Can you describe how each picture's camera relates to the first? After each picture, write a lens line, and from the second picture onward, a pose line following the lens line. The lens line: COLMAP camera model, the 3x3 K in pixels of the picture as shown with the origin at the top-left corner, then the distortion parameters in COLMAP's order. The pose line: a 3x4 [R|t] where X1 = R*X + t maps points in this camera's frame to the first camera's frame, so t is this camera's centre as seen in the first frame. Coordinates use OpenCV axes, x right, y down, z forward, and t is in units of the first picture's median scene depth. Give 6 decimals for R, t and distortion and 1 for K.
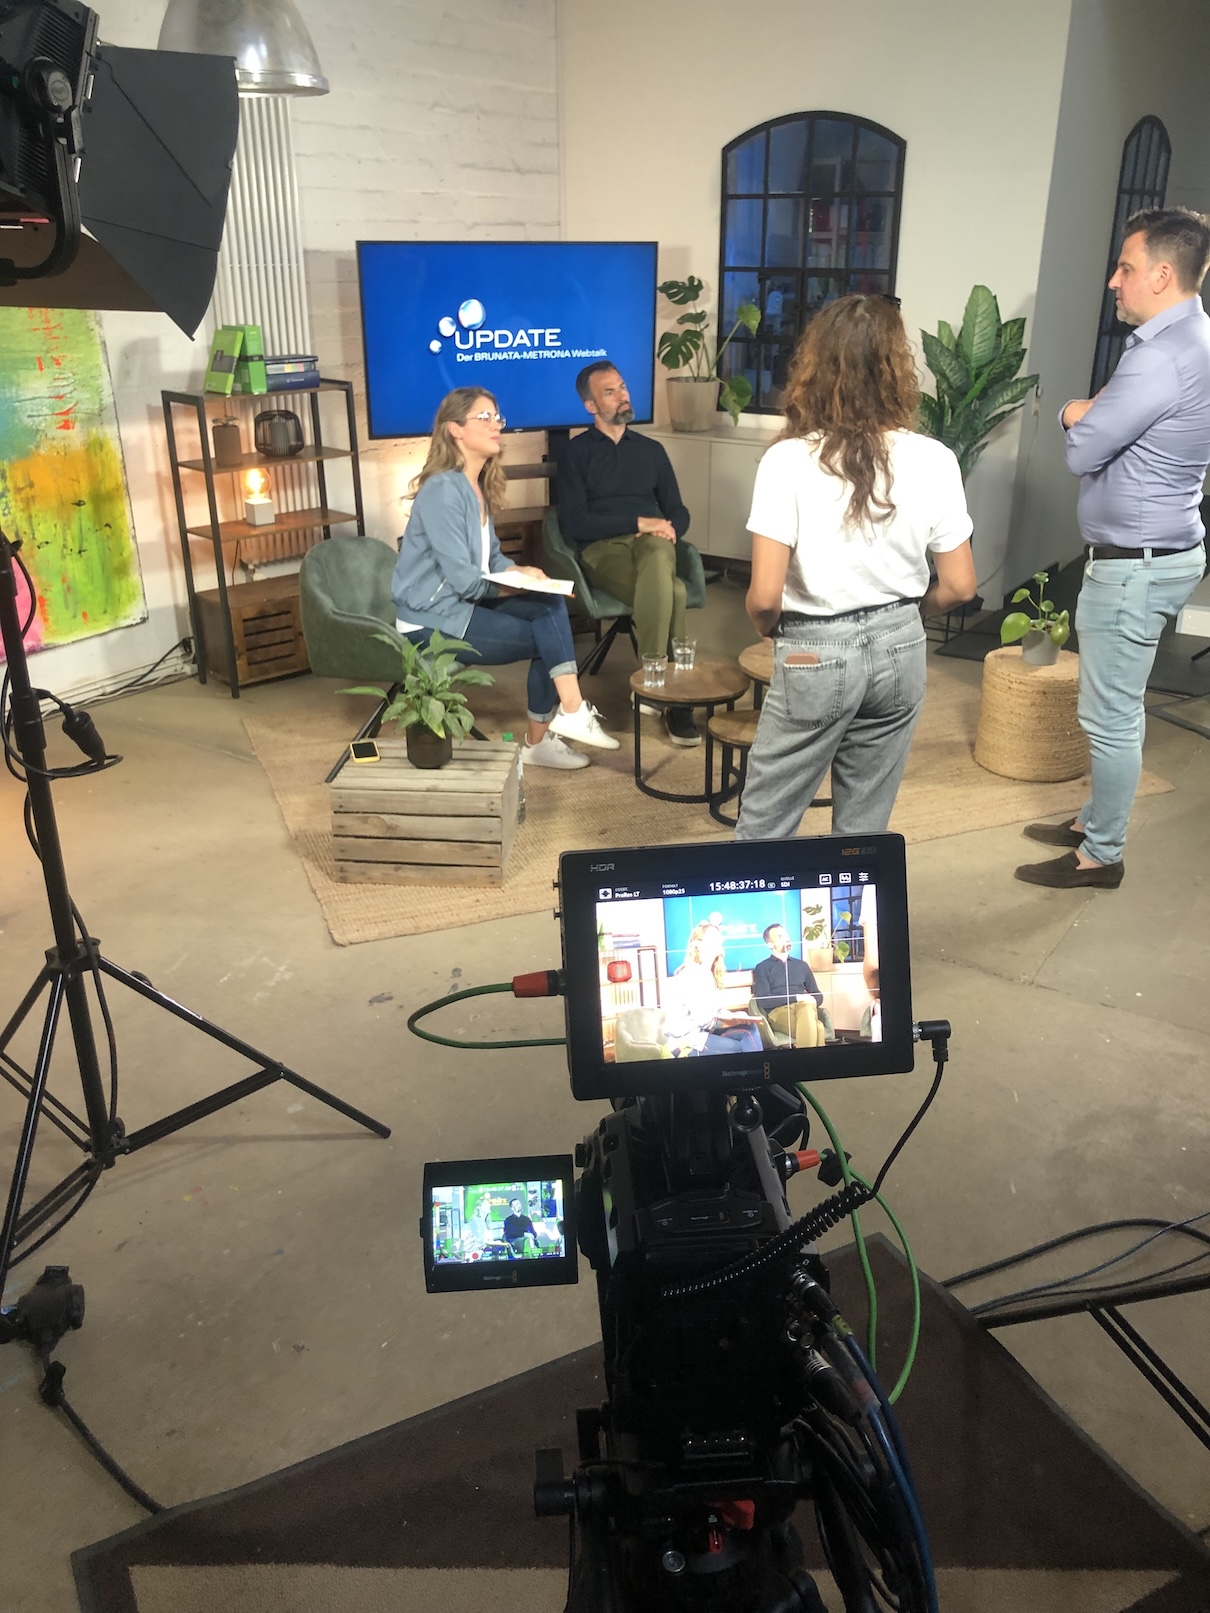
lens RADIAL K [[1316.4, 0, 605.0], [0, 1316.4, 806.3], [0, 0, 1]] dist [0.002039, 0.001132]
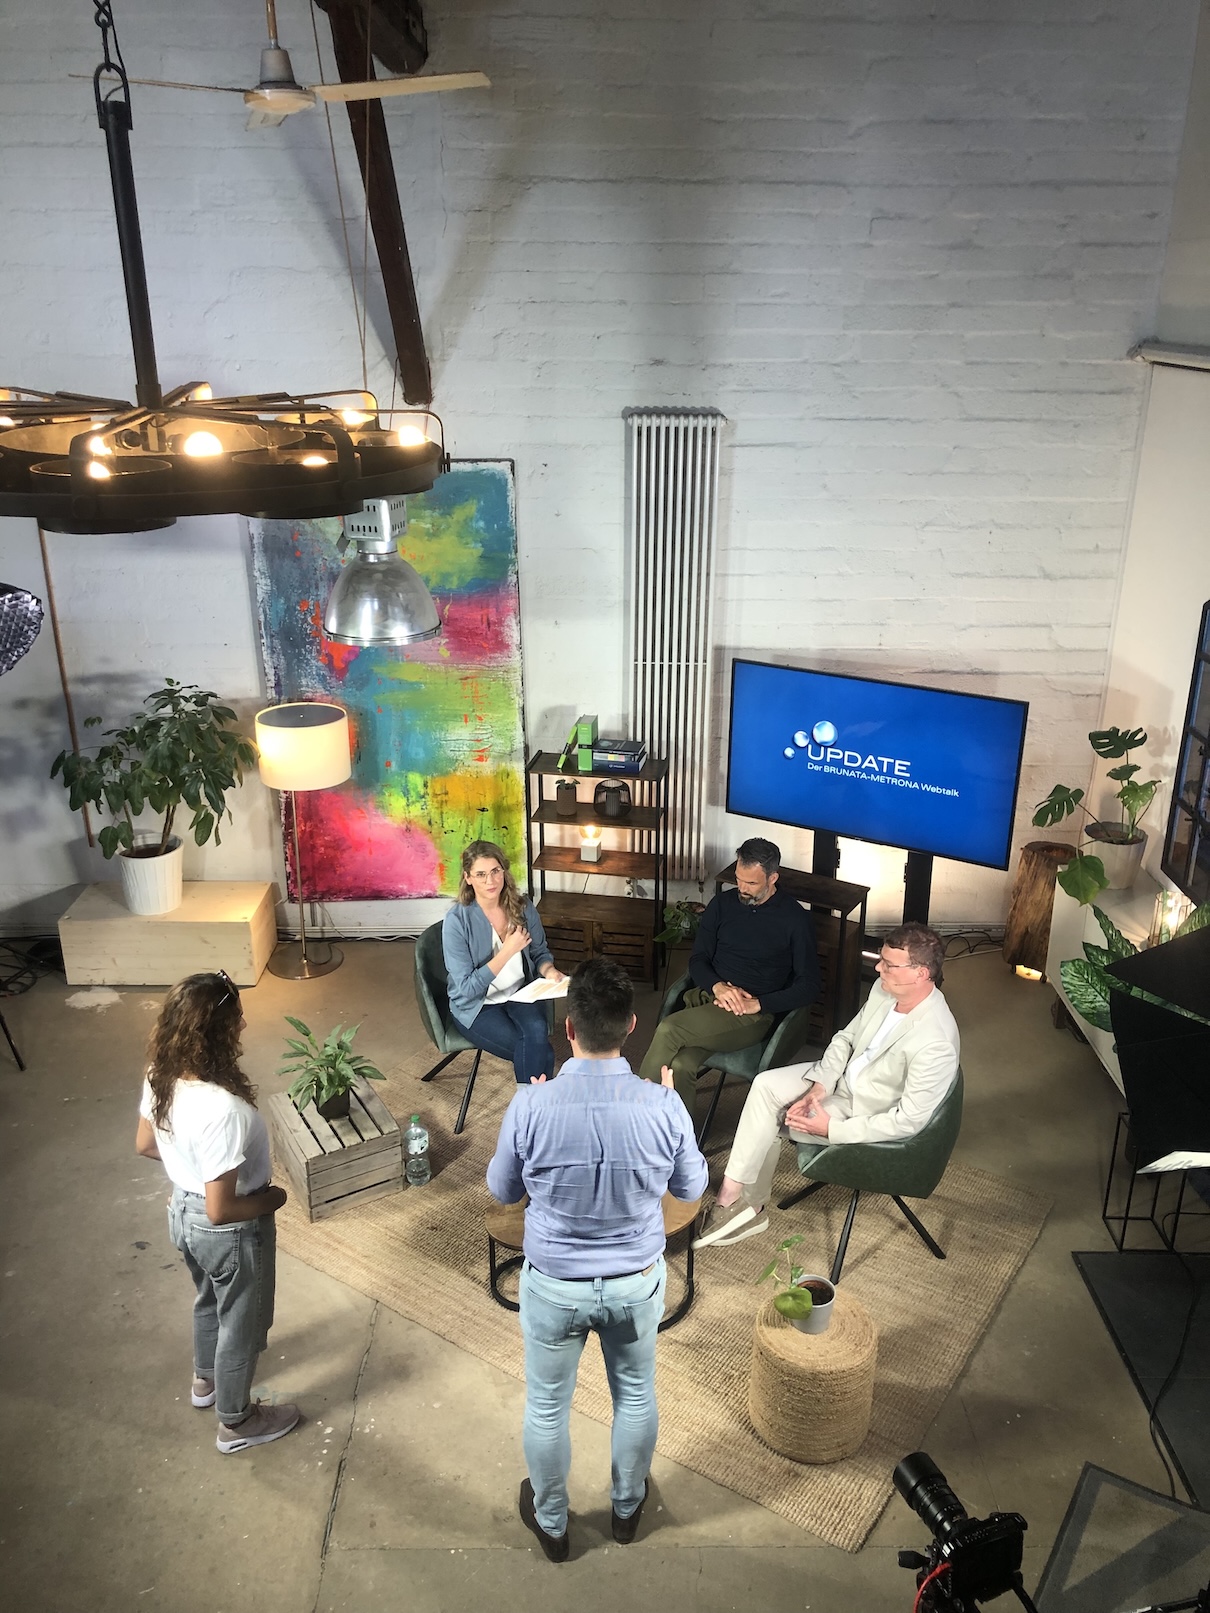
lens RADIAL K [[1316.4, 0, 605.4], [0, 1316.4, 806.4], [0, 0, 1]] dist [0.002039, 0.001132]
pose [[0.548110, 0.305171, -0.778747, 0.655537], [-0.330408, 0.934336, 0.133590, -0.399239], [0.768379, 0.184082, 0.612950, 0.207777]]
